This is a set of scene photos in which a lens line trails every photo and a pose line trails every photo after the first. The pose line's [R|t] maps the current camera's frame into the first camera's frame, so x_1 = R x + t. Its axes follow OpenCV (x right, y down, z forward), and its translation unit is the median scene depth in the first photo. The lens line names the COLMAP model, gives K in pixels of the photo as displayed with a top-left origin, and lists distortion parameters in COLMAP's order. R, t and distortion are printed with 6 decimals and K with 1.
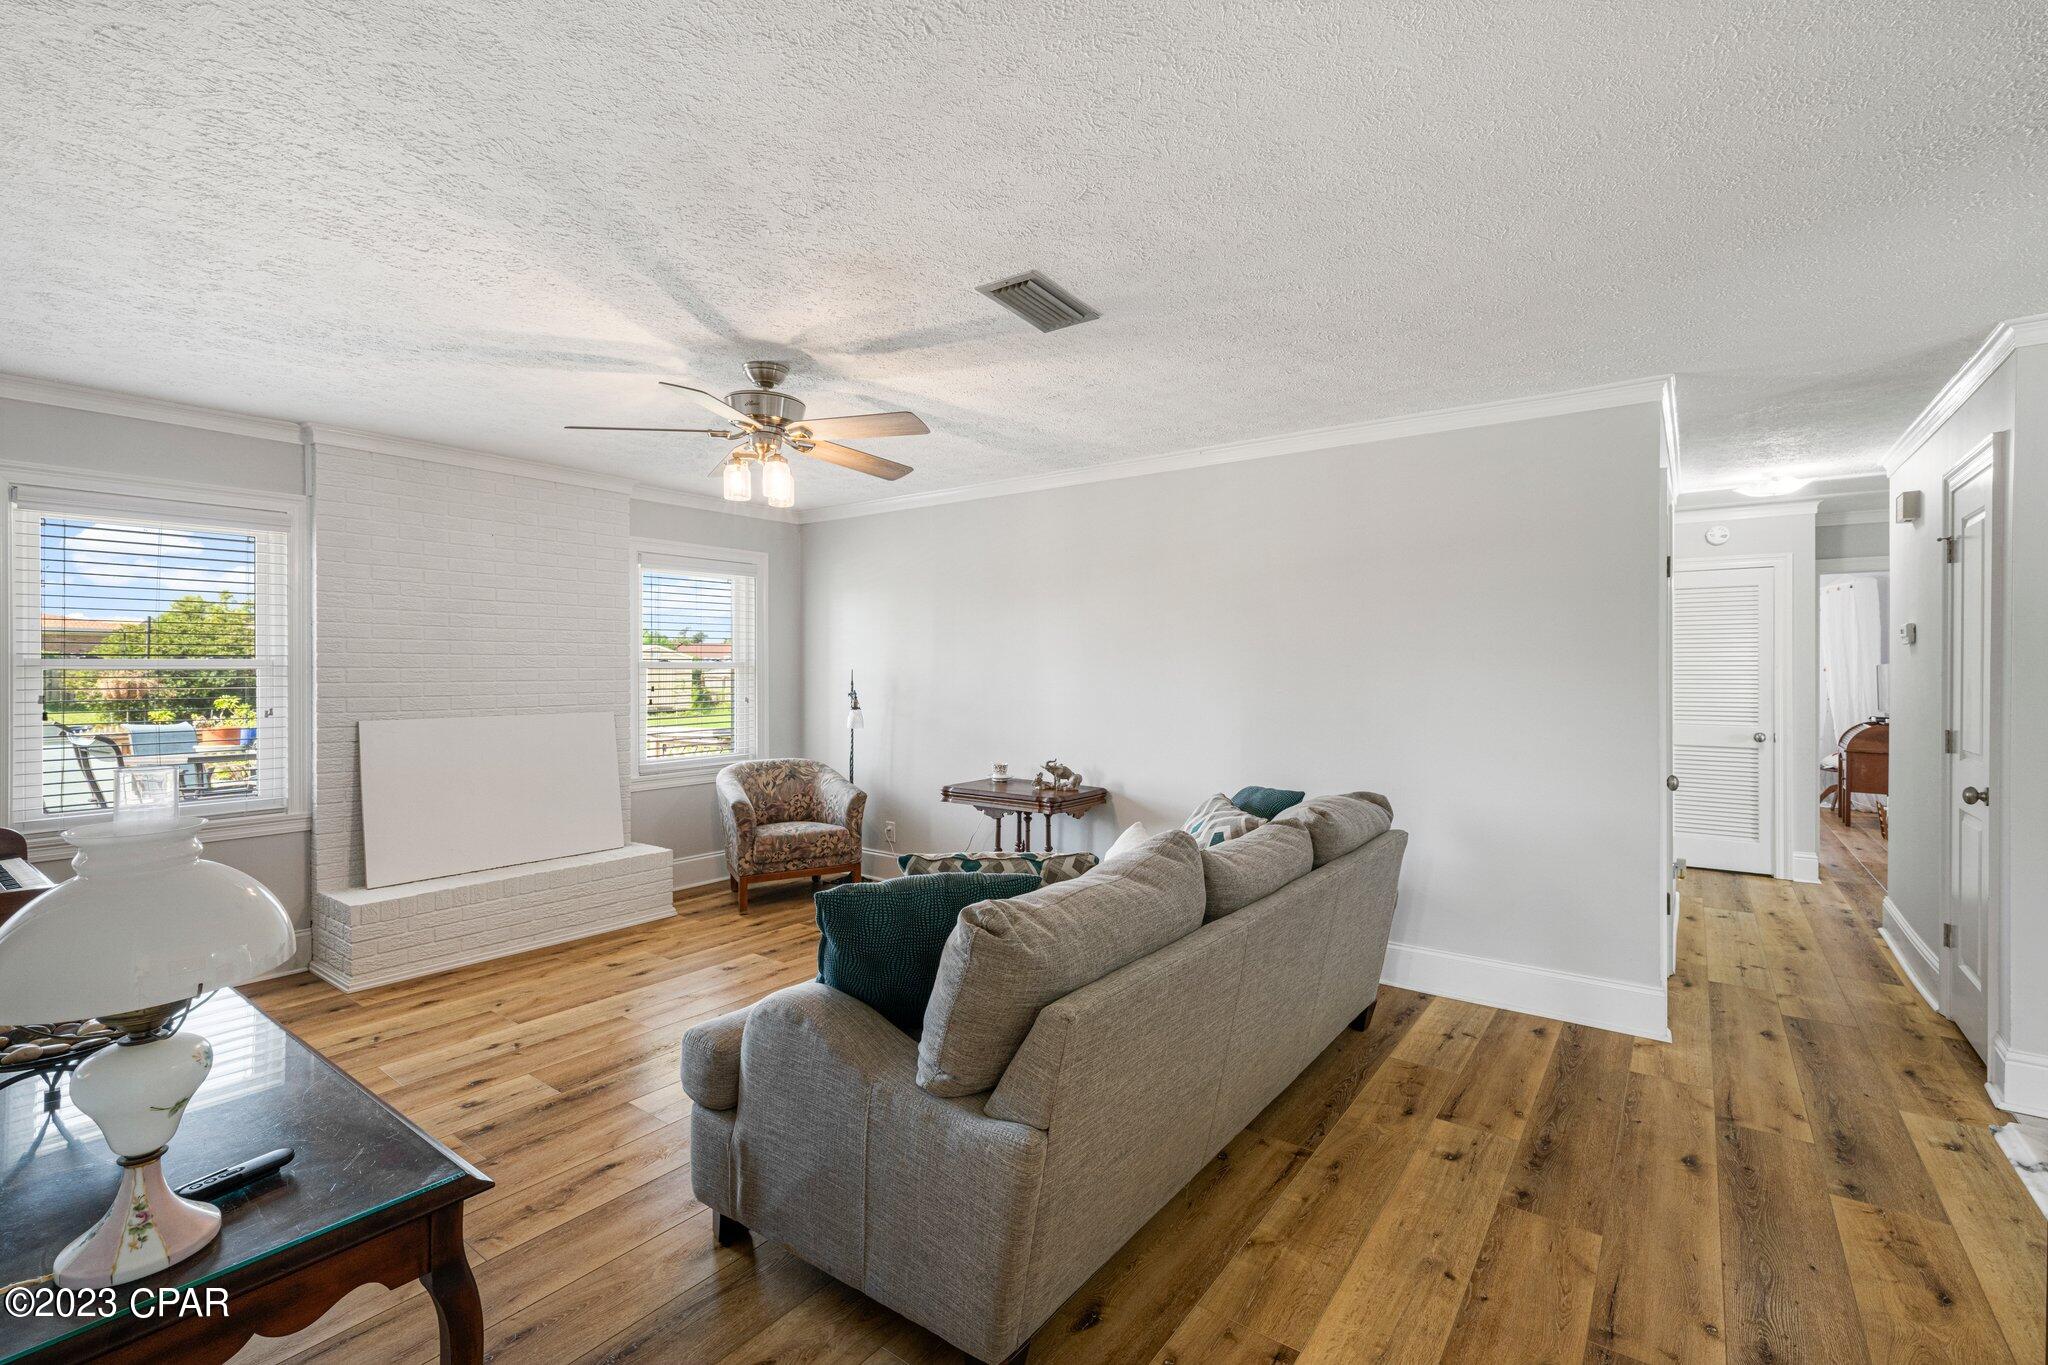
lens RADIAL K [[904.7, 0, 1028.2], [0, 904.7, 674.2], [0, 0, 1]] dist [-0.001465, 0.000390]
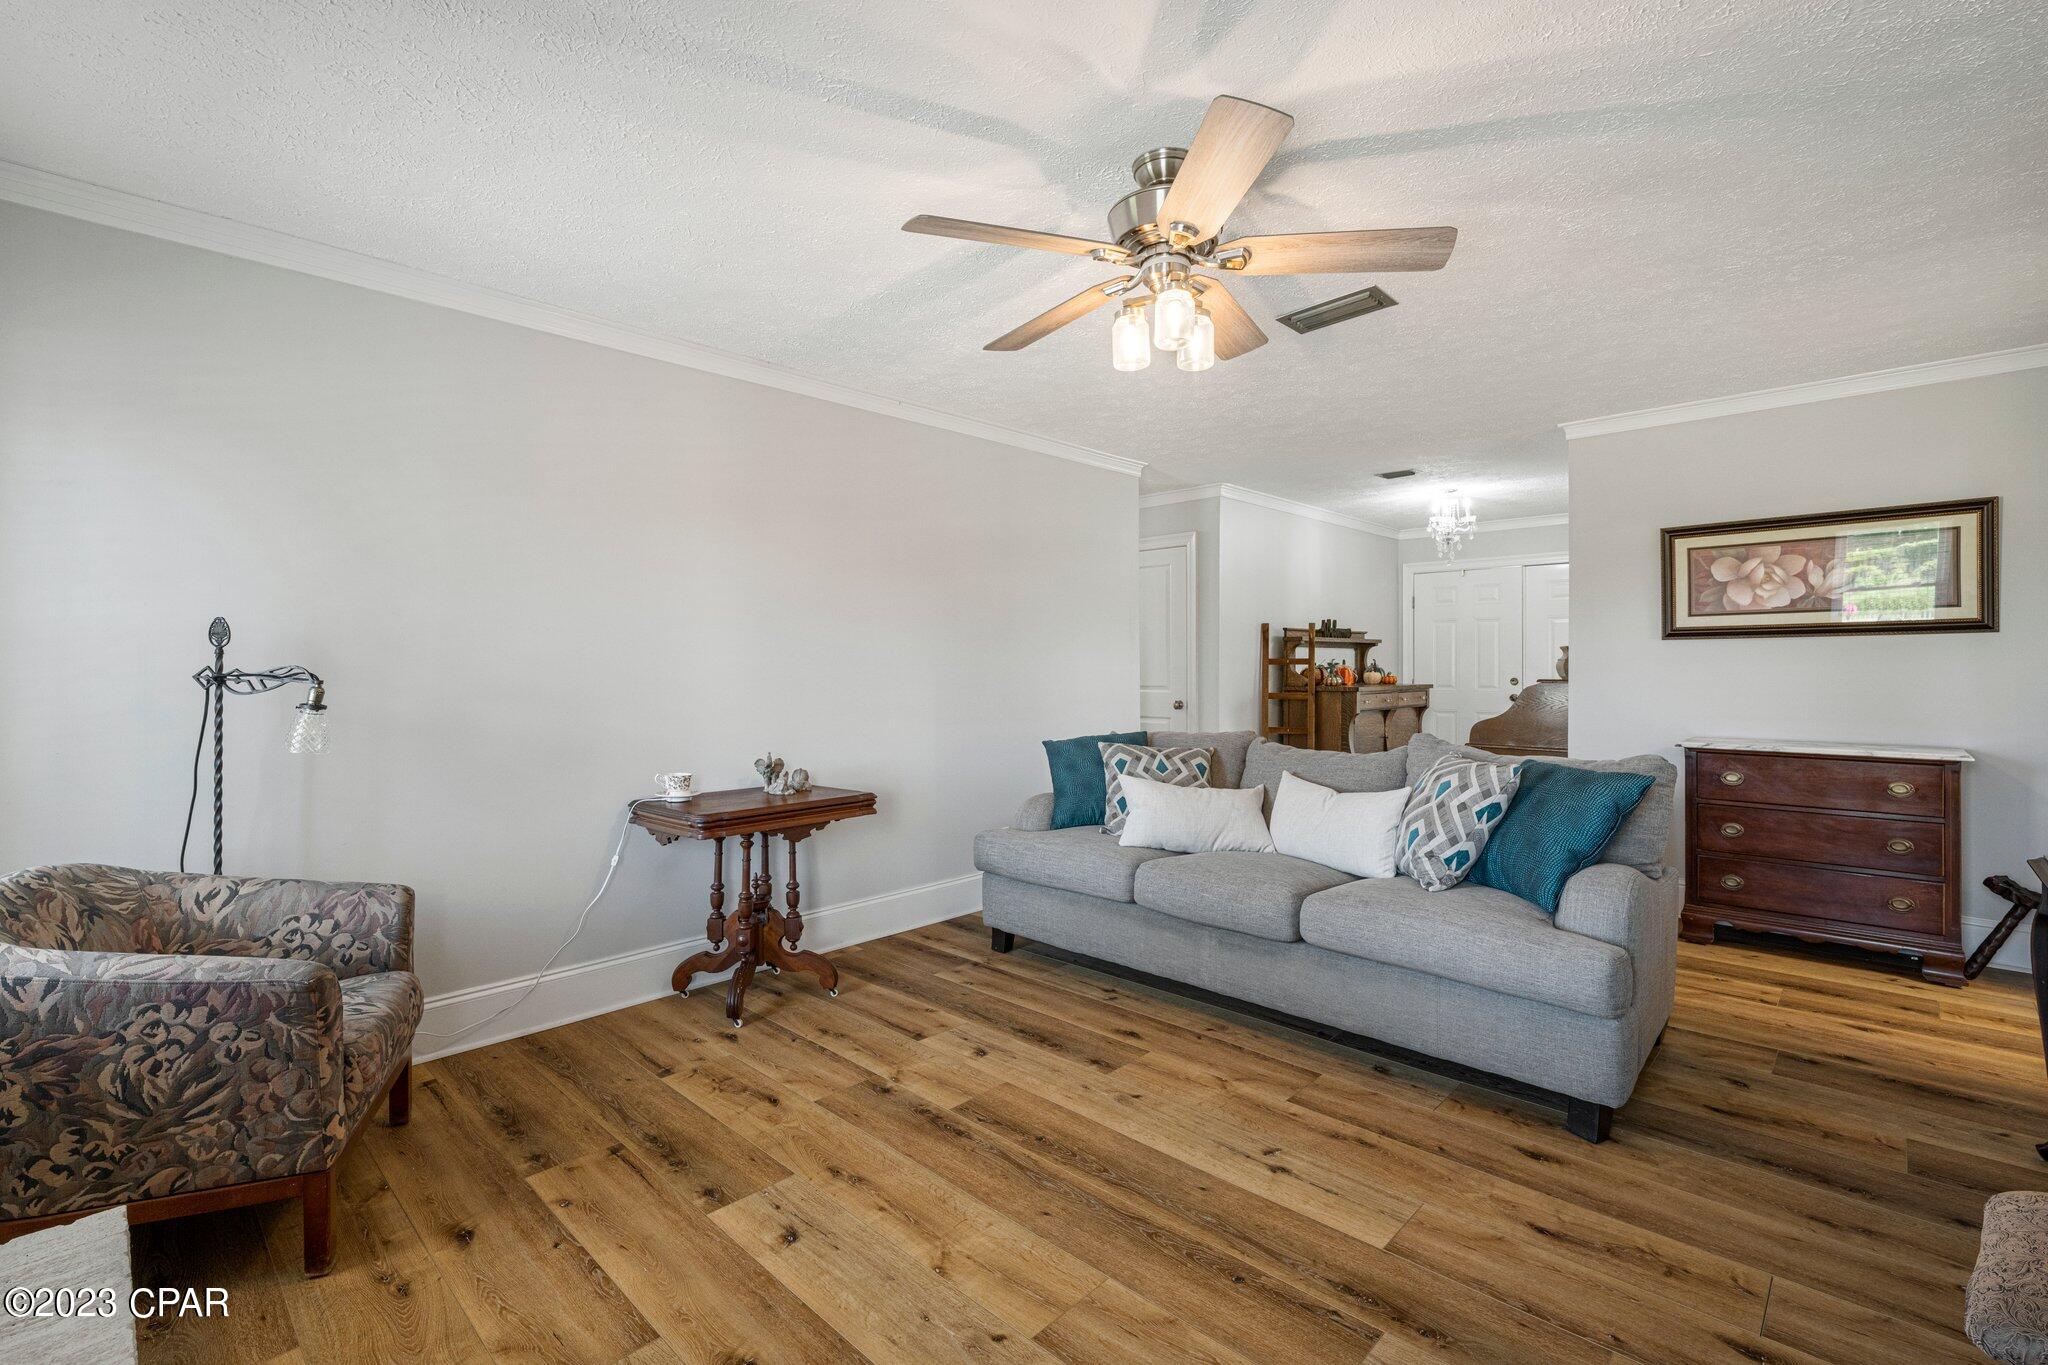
lens RADIAL K [[904.7, 0, 1029.3], [0, 904.7, 687.7], [0, 0, 1]] dist [-0.001465, 0.000390]
pose [[0.113076, -0.008040, 0.993554, -0.866709], [0.012924, 0.999895, 0.006621, 0.042759], [-0.993502, 0.012092, 0.113168, 0.906629]]
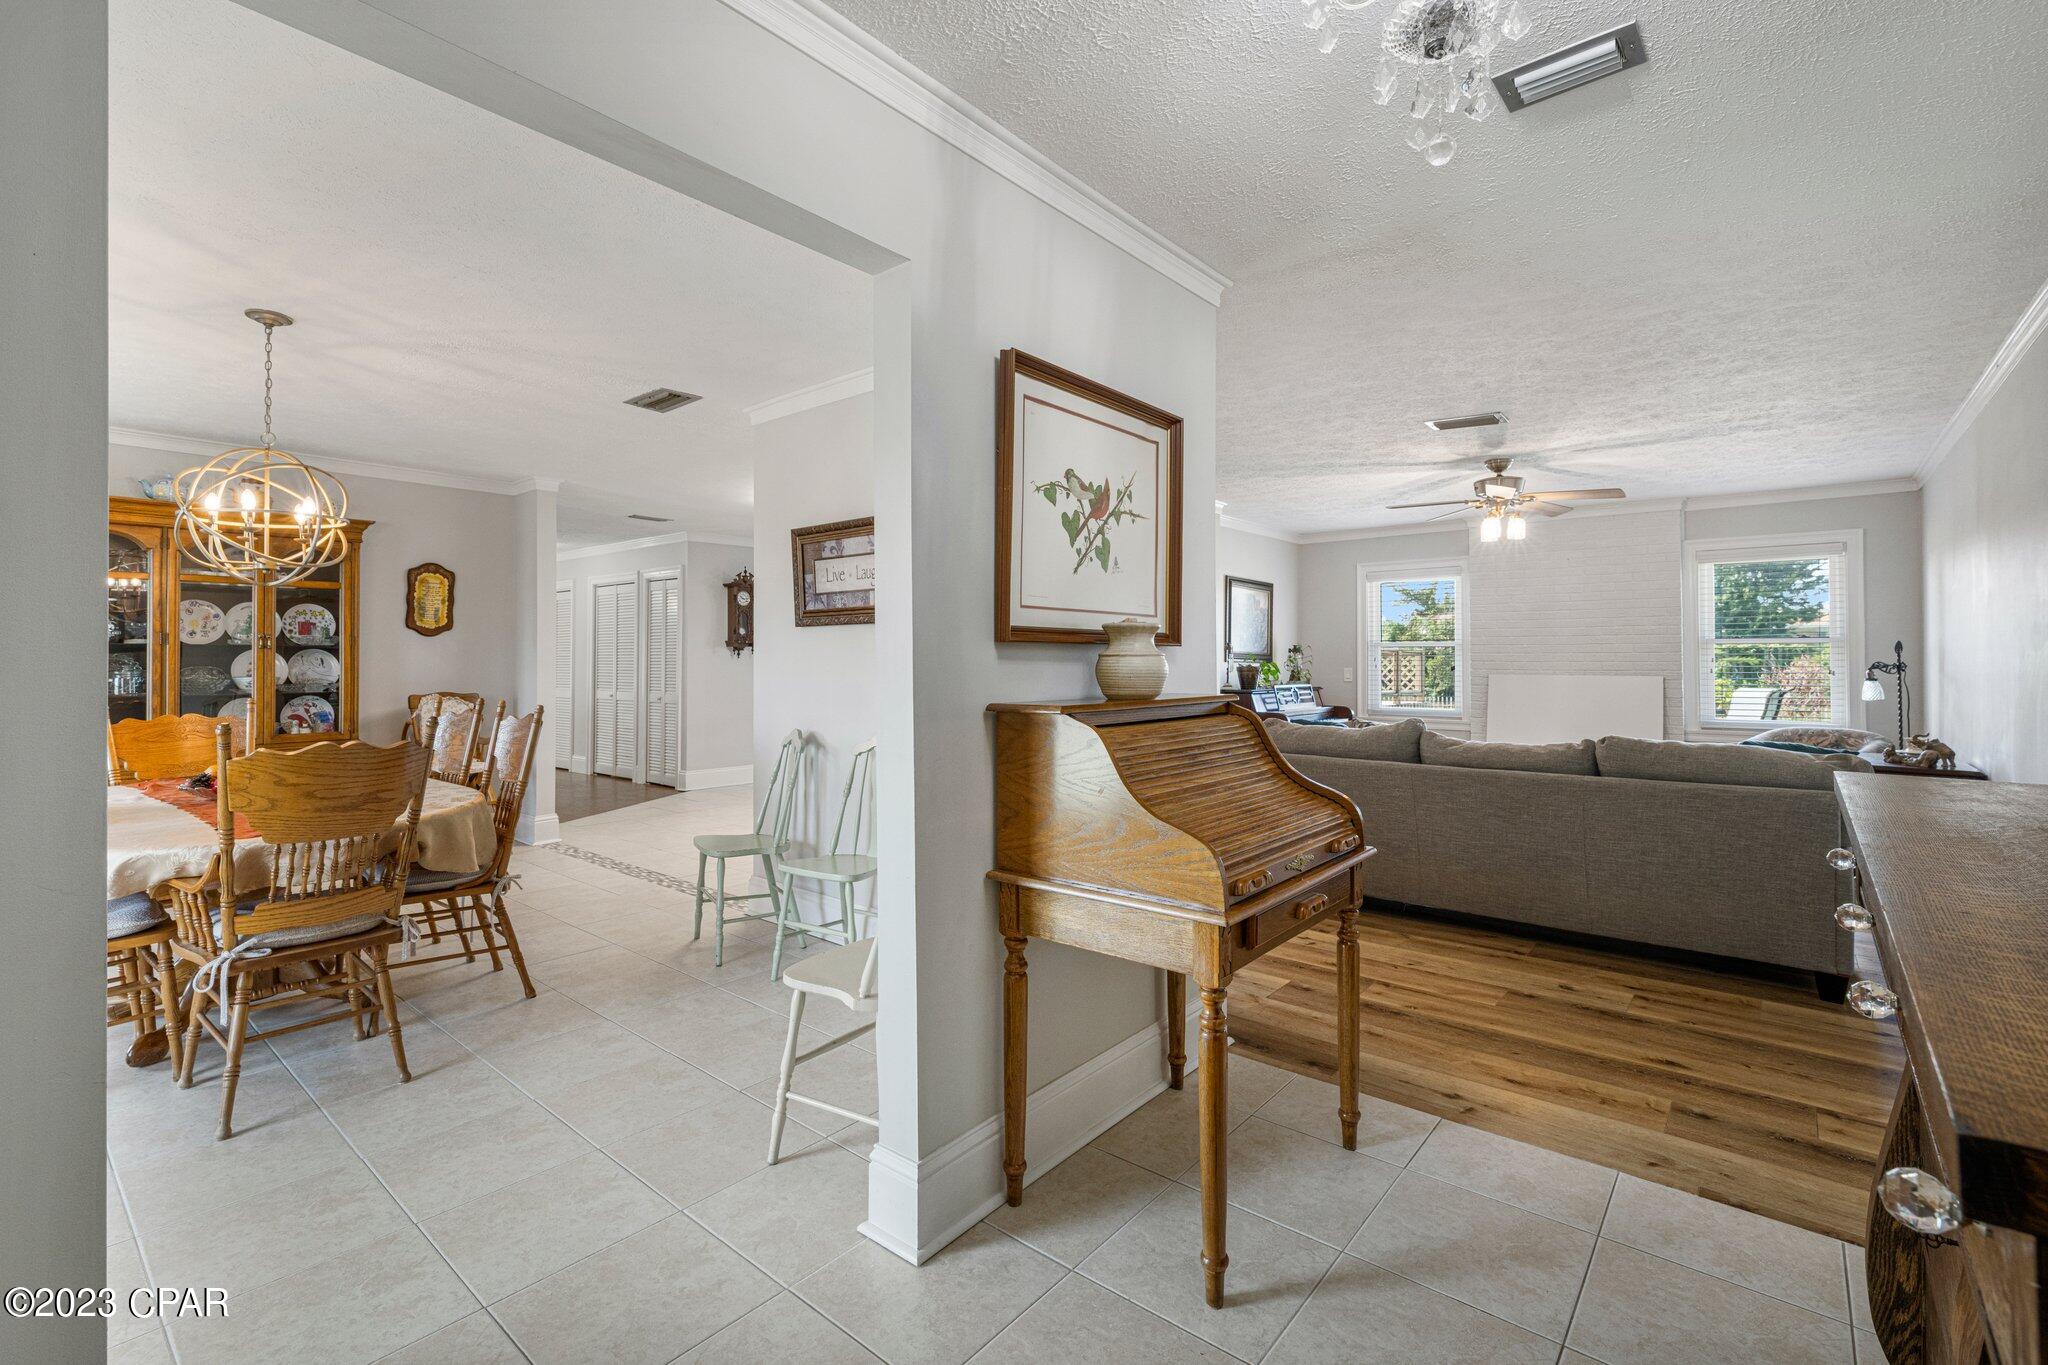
lens RADIAL K [[904.7, 0, 1018.6], [0, 904.7, 649.0], [0, 0, 1]] dist [-0.001465, 0.000390]
pose [[-0.061537, -0.011273, -0.998041, 1.283687], [-0.009095, 0.999901, -0.010734, 0.034077], [0.998063, 0.008417, -0.061634, 0.179783]]
